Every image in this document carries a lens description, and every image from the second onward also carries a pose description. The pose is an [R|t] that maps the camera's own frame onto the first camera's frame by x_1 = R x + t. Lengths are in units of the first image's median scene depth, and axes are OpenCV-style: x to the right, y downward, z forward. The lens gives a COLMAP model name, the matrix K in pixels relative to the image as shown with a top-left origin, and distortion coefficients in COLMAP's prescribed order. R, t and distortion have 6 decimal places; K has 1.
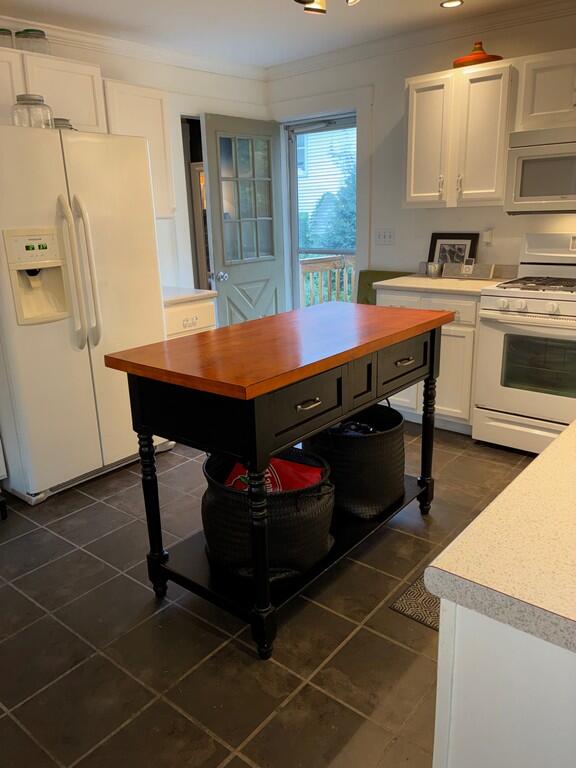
lens RADIAL K [[578.7, 0, 289.7], [0, 578.7, 374.3], [0, 0, 1]] dist [0.073589, -0.082435]
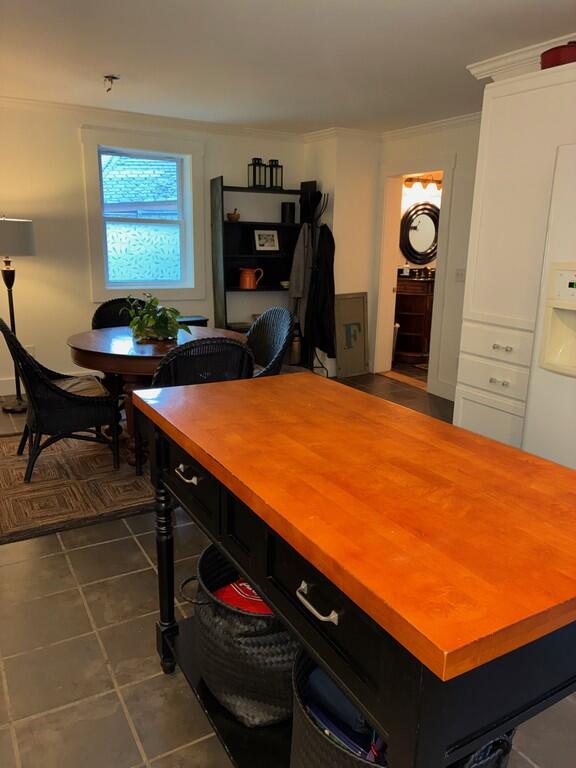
lens RADIAL K [[578.7, 0, 289.7], [0, 578.7, 374.3], [0, 0, 1]] dist [0.073589, -0.082435]
pose [[-0.357286, 0.254544, -0.898640, 0.730220], [-0.250064, 0.900951, 0.354620, -0.447247], [0.899897, 0.351418, -0.258245, 1.356282]]
